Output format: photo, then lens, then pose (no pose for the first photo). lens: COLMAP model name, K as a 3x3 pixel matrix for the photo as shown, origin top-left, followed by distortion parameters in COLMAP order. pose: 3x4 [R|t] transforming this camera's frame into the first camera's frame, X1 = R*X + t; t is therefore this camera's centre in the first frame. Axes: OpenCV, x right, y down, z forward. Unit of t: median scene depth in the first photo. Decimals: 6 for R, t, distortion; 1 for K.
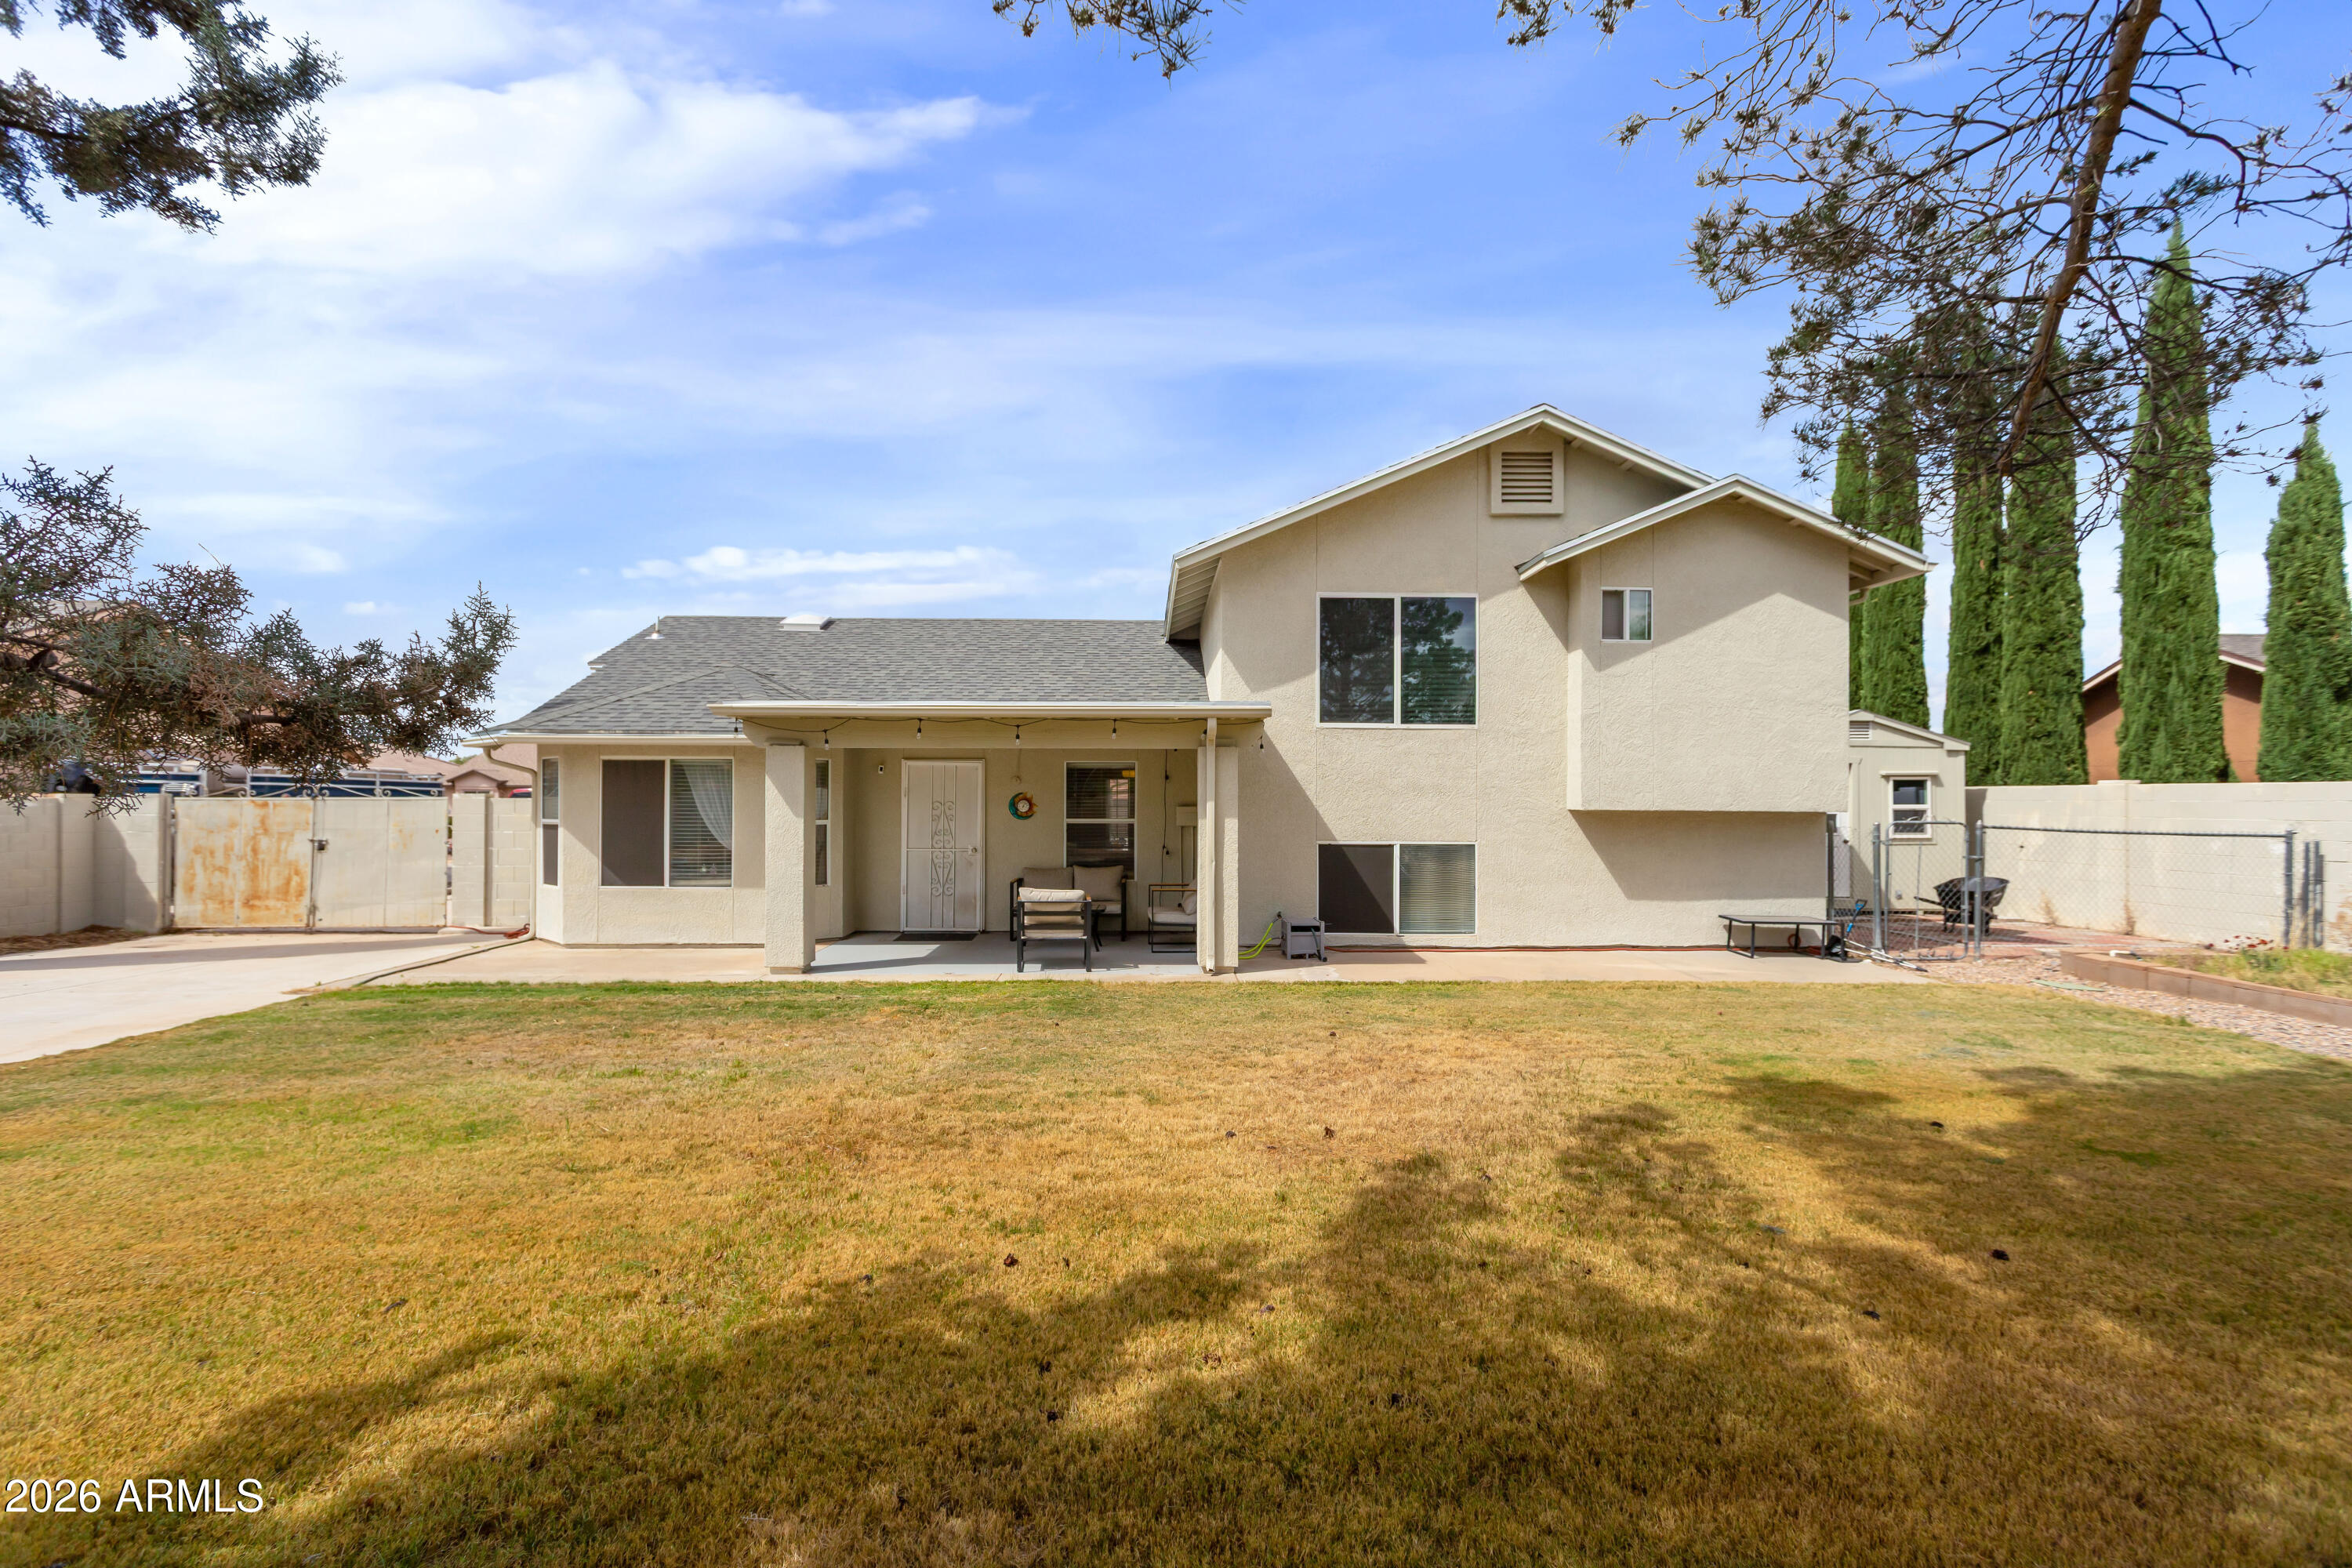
lens RADIAL K [[1118.3, 0, 1174.9], [0, 1118.3, 790.7], [0, 0, 1]] dist [0.007426, 0.001199]
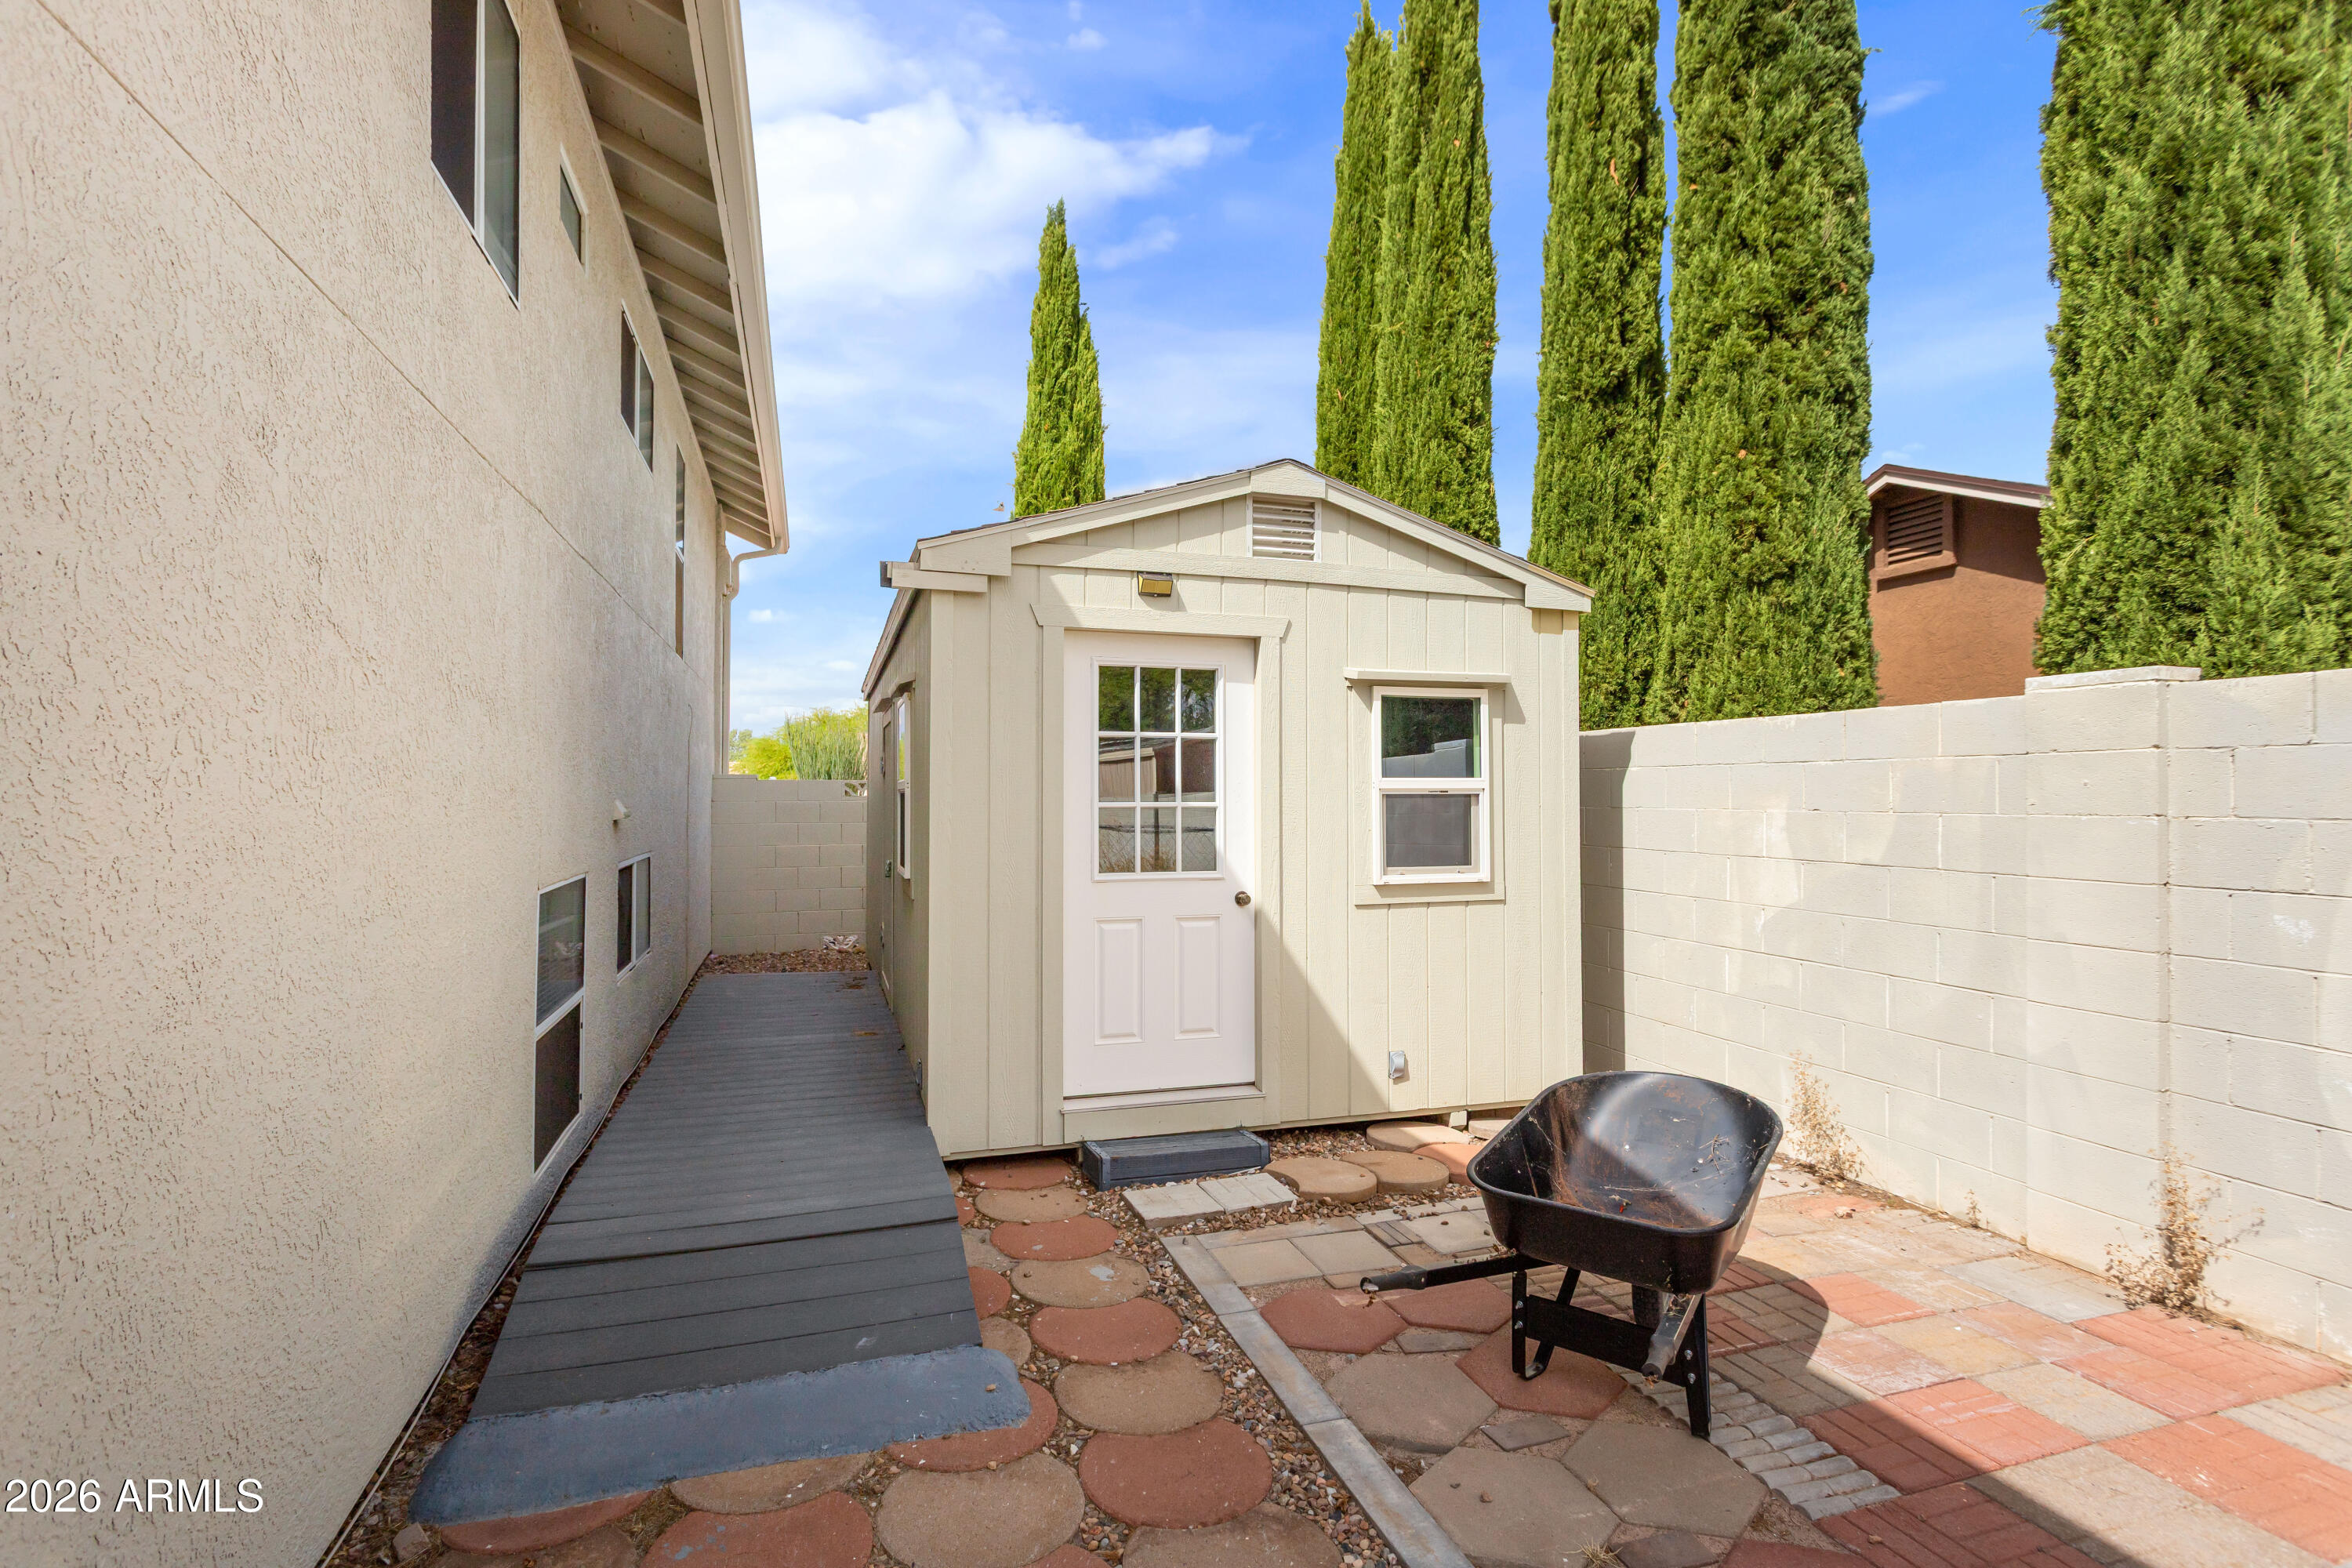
lens RADIAL K [[1118.3, 0, 1174.9], [0, 1118.3, 790.7], [0, 0, 1]] dist [0.007426, 0.001199]
pose [[0.958119, 0.000536, 0.286369, 0.652738], [-0.002268, 0.999981, 0.005717, 0.019239], [-0.286361, -0.006128, 0.958102, 0.947275]]
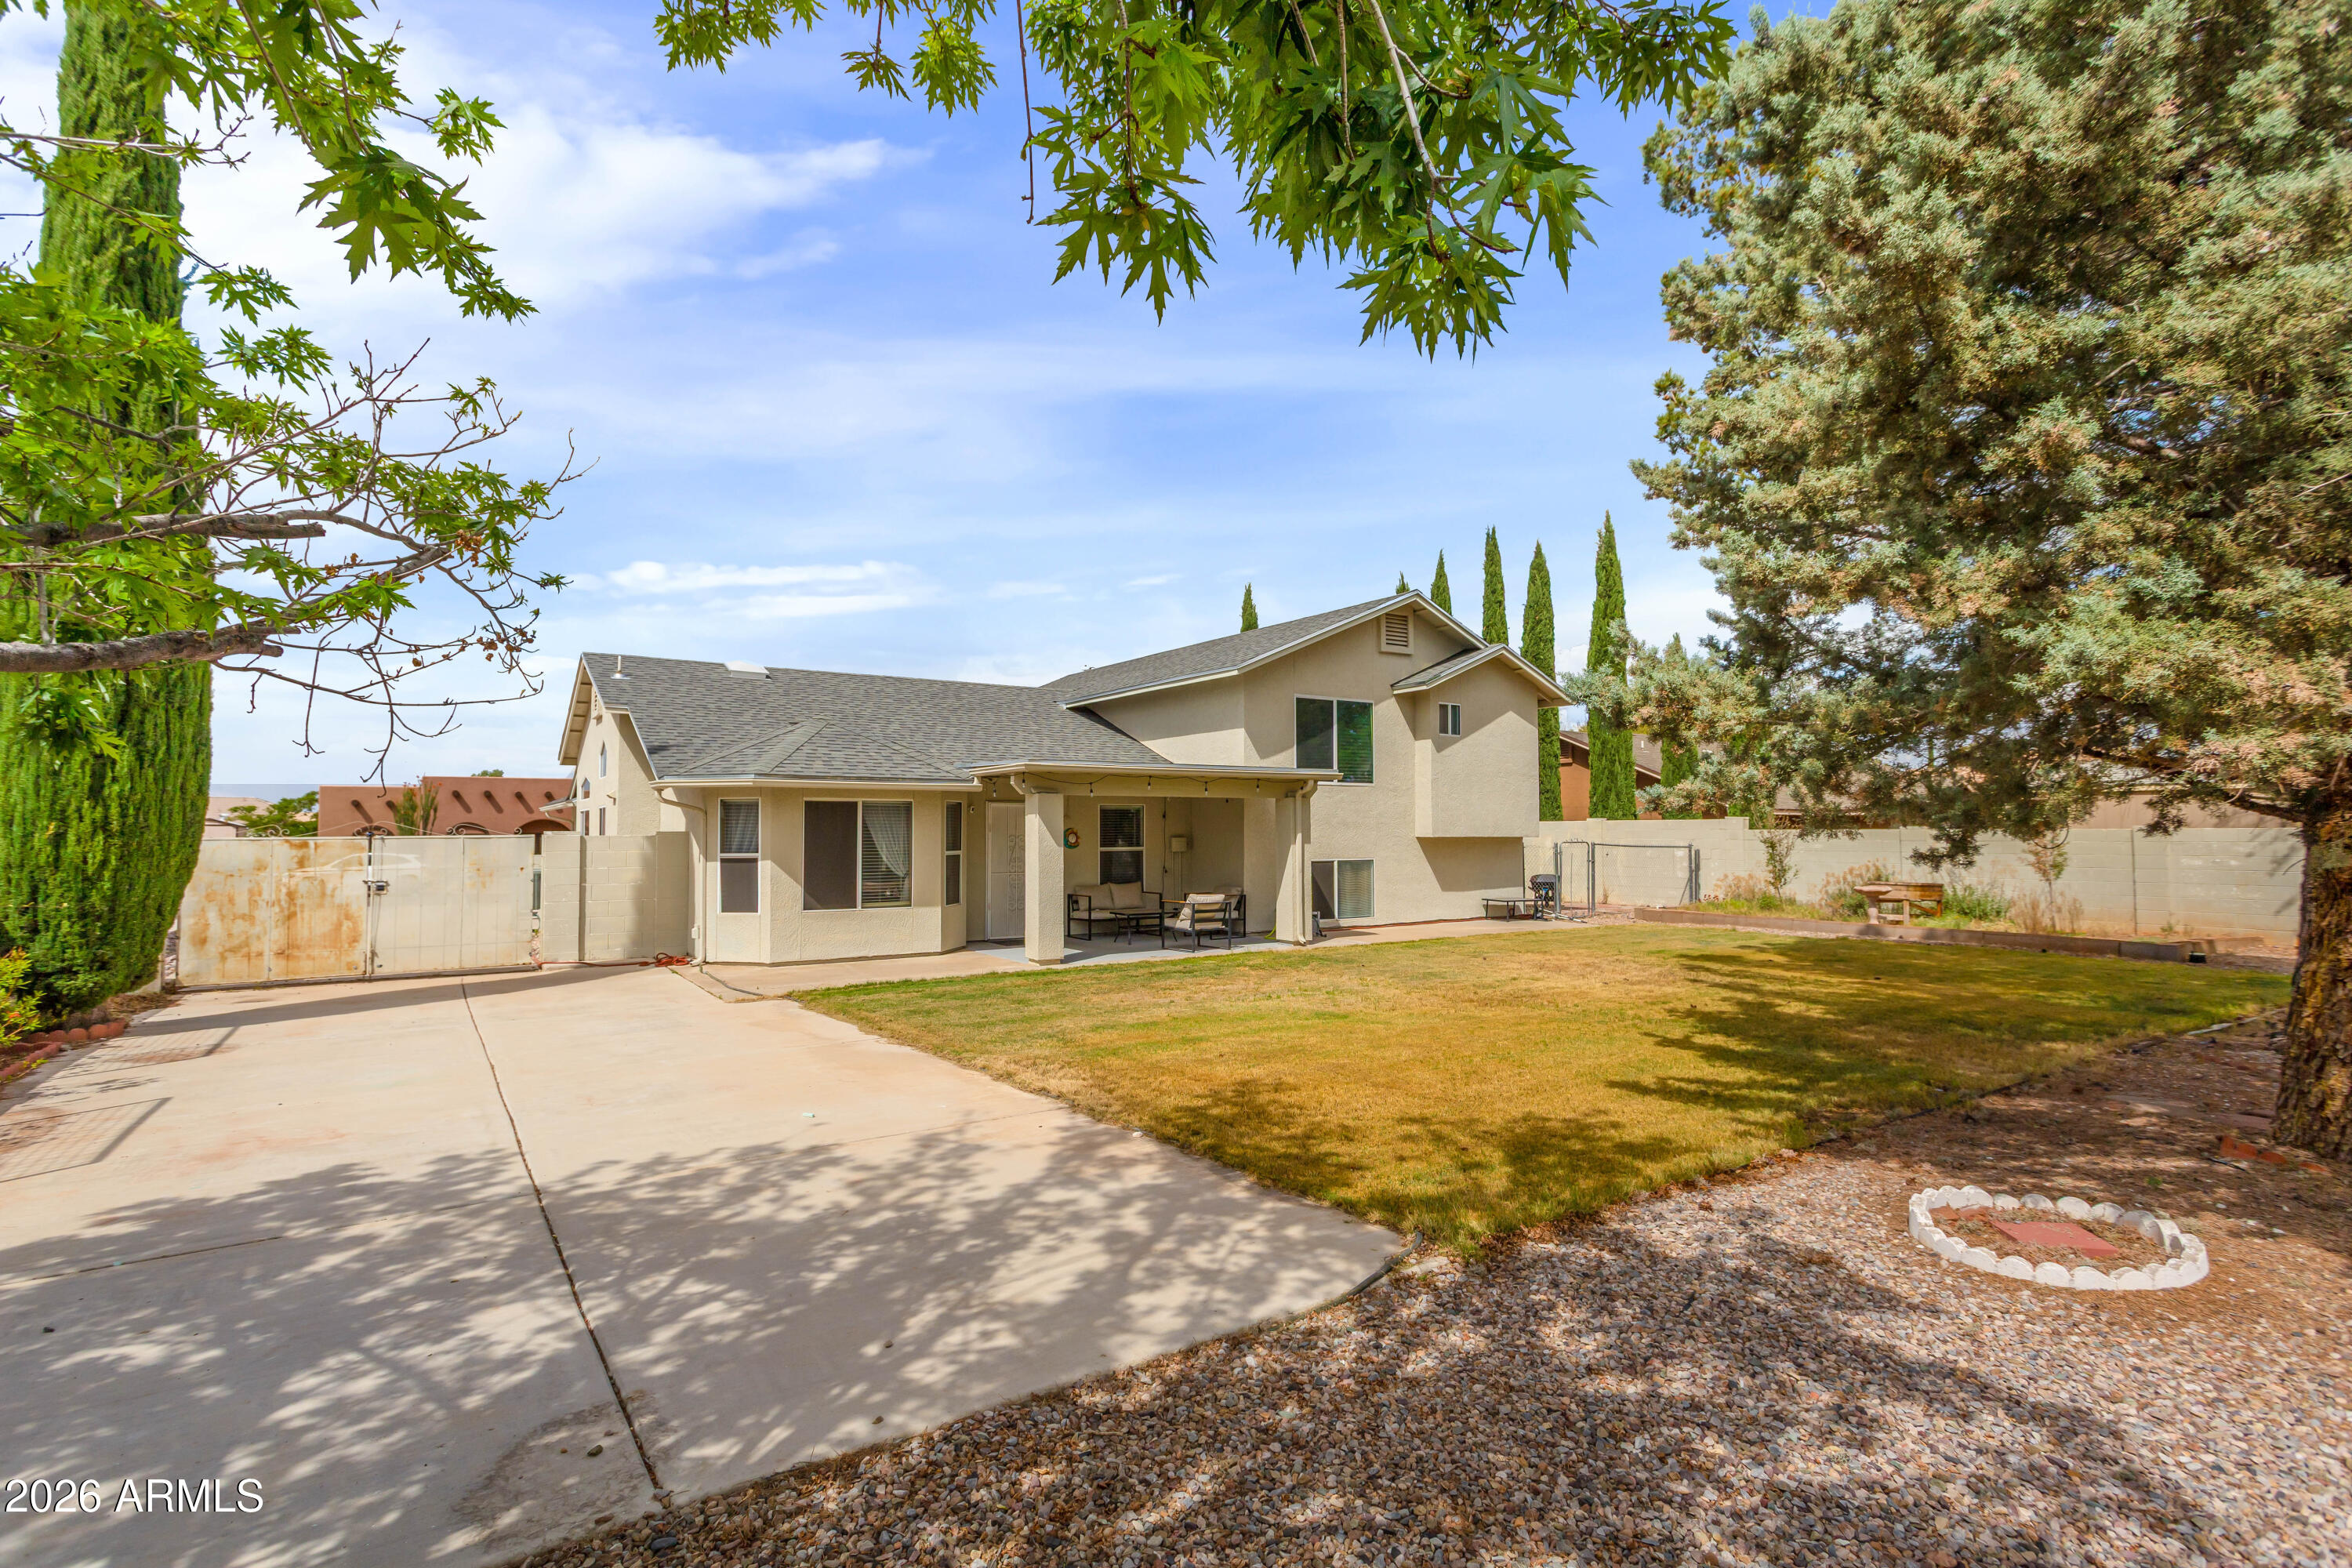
lens RADIAL K [[1118.3, 0, 1174.9], [0, 1118.3, 790.7], [0, 0, 1]] dist [0.007426, 0.001199]
pose [[0.842482, 0.013902, 0.538544, -0.811458], [0.001926, 0.999583, -0.028816, -0.004140], [-0.538720, 0.025314, 0.842104, -0.176214]]
